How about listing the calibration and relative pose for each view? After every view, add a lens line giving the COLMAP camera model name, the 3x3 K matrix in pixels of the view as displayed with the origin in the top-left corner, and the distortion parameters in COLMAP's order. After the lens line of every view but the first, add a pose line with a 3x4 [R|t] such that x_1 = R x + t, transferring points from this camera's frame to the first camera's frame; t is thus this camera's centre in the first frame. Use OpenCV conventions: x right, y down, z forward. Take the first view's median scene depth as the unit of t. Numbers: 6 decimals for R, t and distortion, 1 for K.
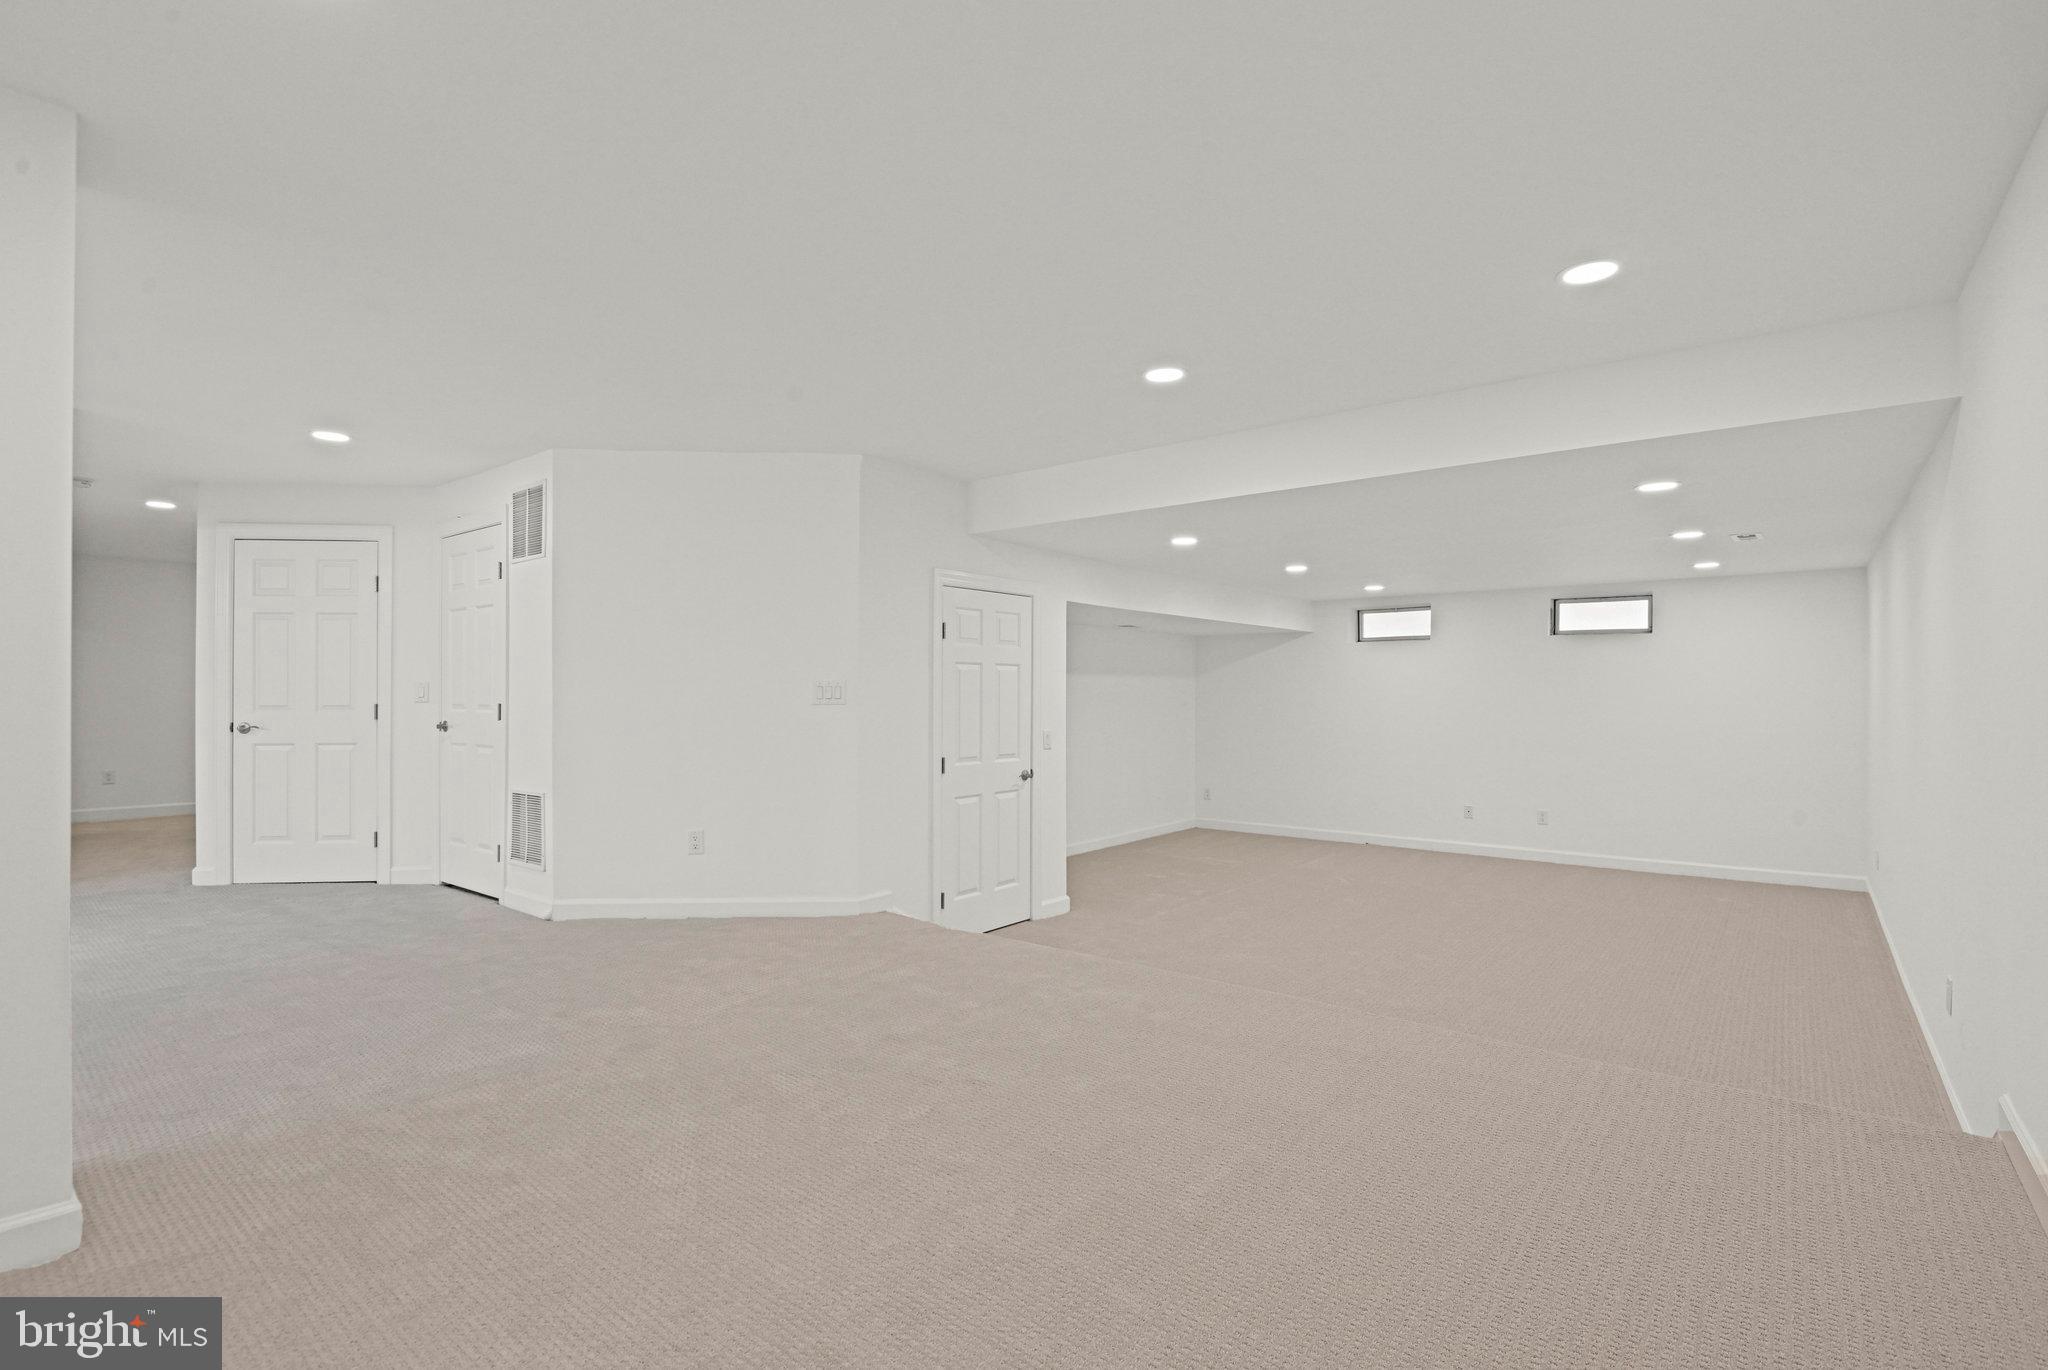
lens RADIAL K [[982.0, 0, 1008.4], [0, 982.0, 686.6], [0, 0, 1]] dist [0.001438, -0.001354]
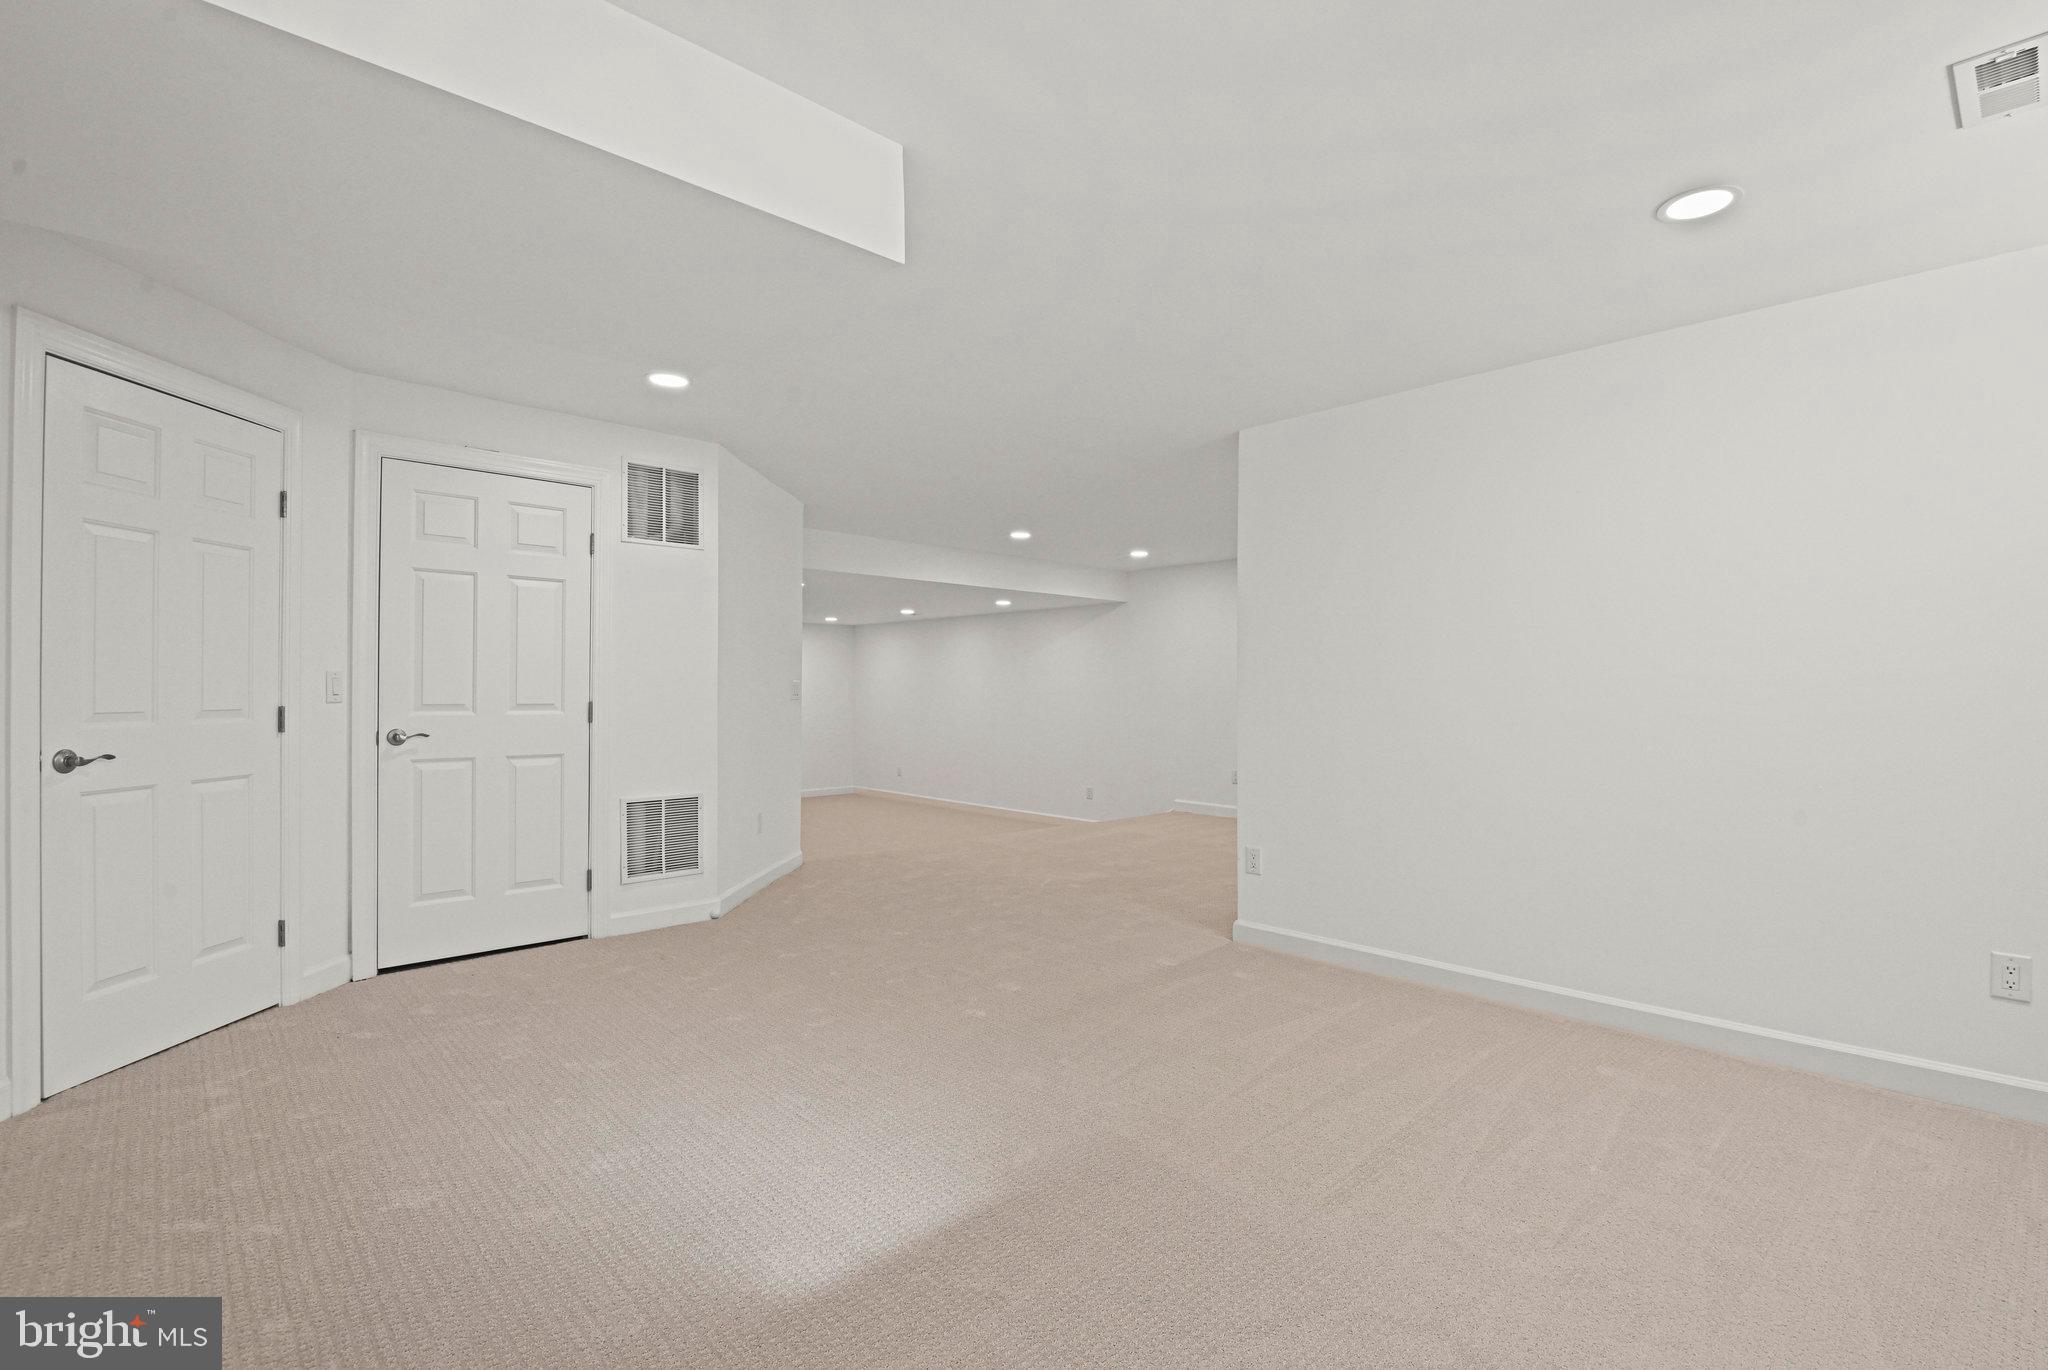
lens RADIAL K [[982.0, 0, 1027.5], [0, 982.0, 689.7], [0, 0, 1]] dist [0.001438, -0.001354]
pose [[0.101065, 0.003776, 0.994873, -1.202267], [-0.008590, 0.999959, -0.002923, 0.005886], [-0.994843, -0.008251, 0.101093, 0.496789]]
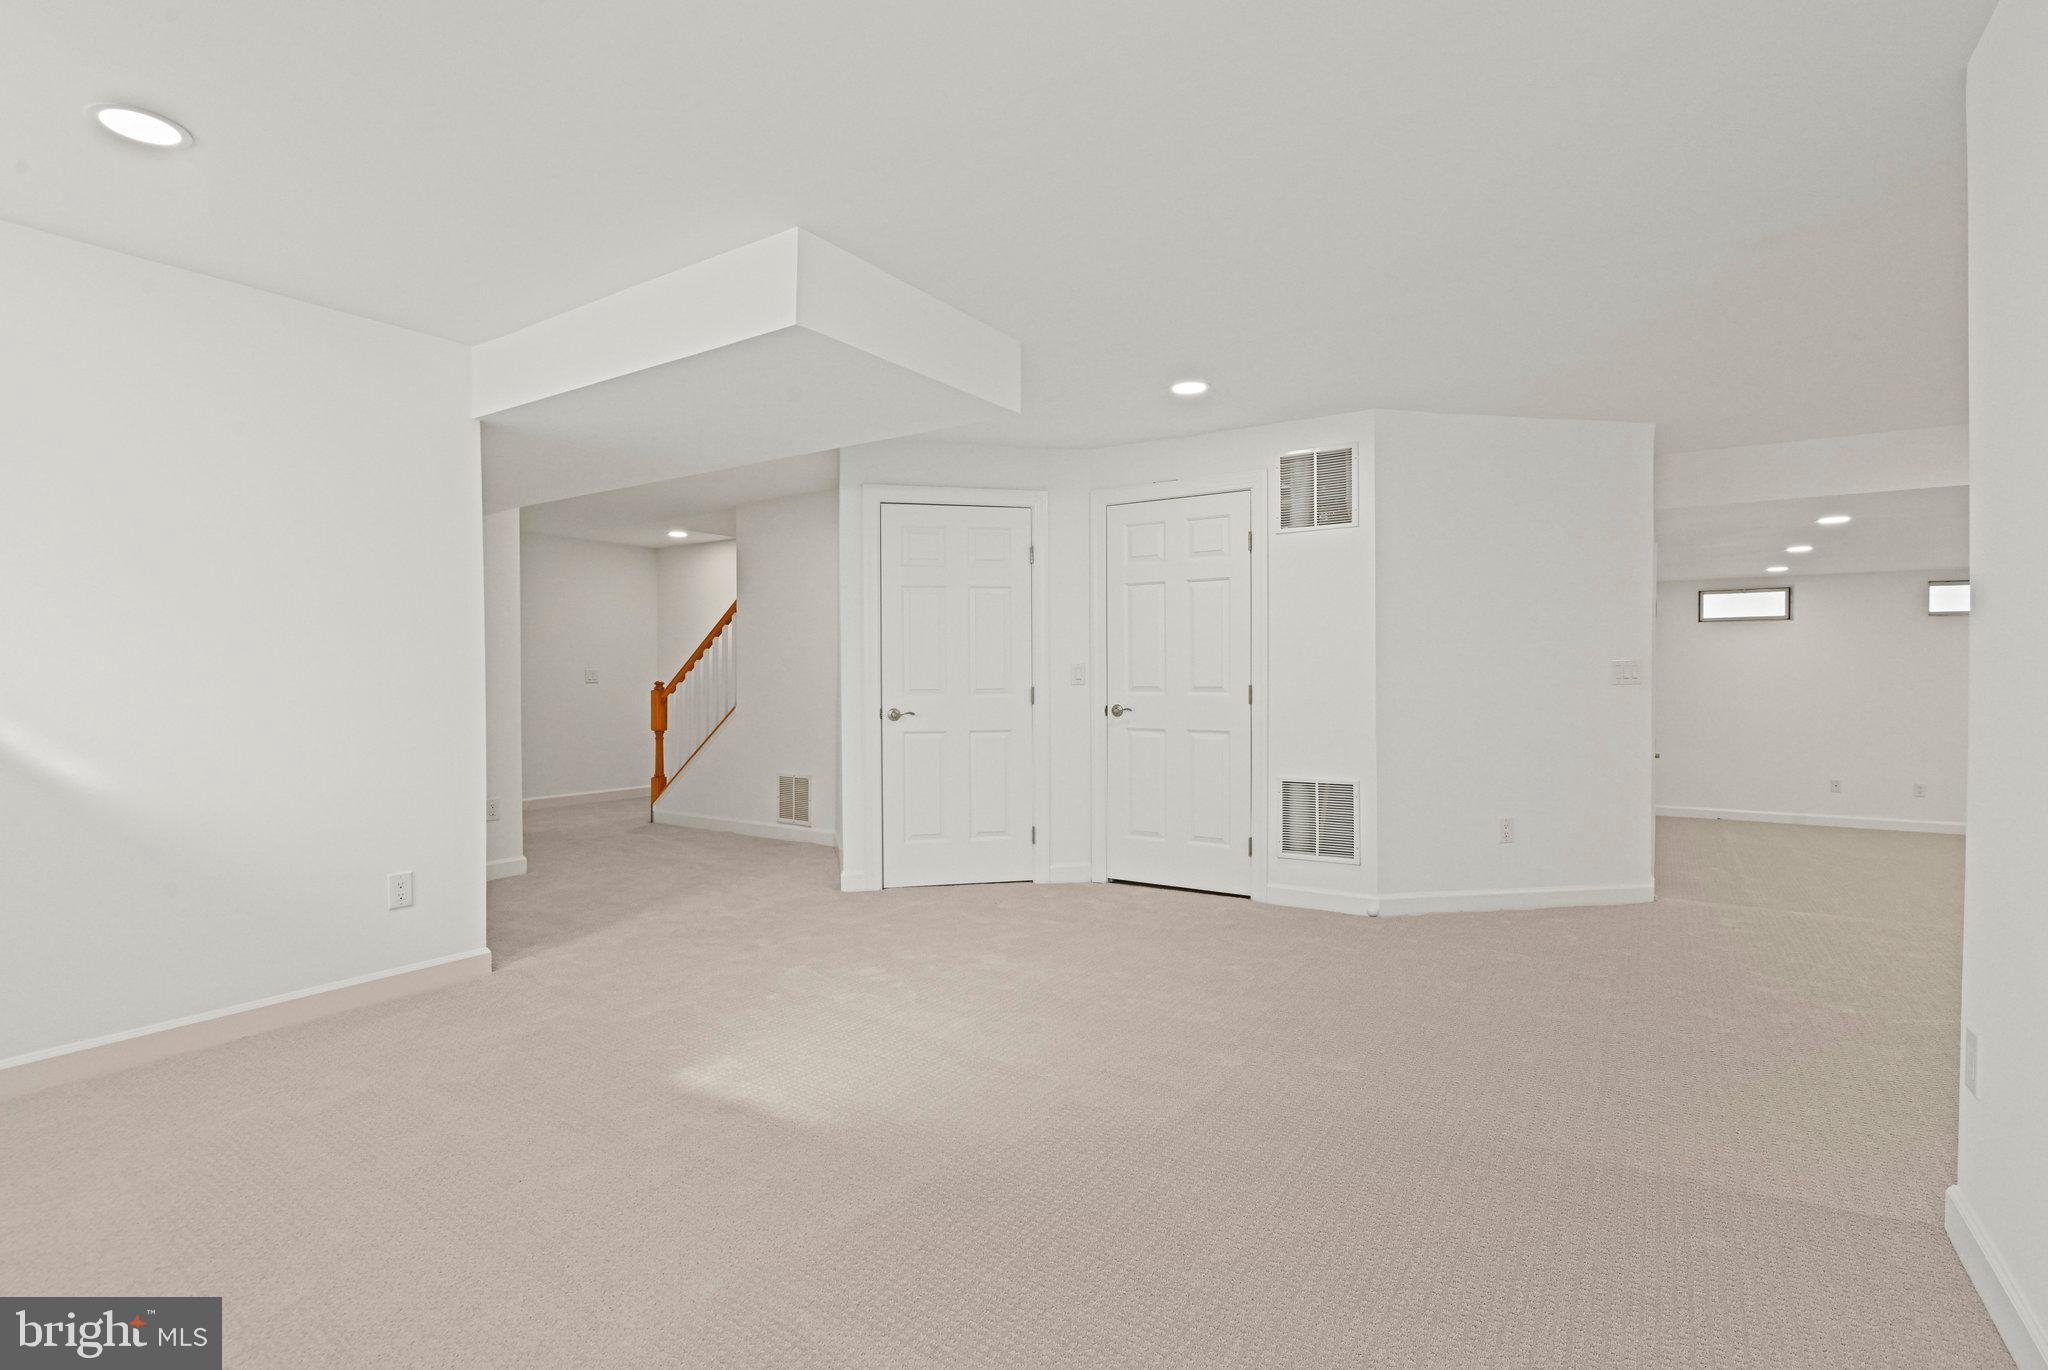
lens RADIAL K [[982.0, 0, 1029.1], [0, 982.0, 684.3], [0, 0, 1]] dist [0.001438, -0.001354]
pose [[0.993692, -0.005536, 0.112005, -0.756144], [0.003995, 0.999894, 0.013974, 0.002801], [-0.112071, -0.013438, 0.993609, 0.095806]]
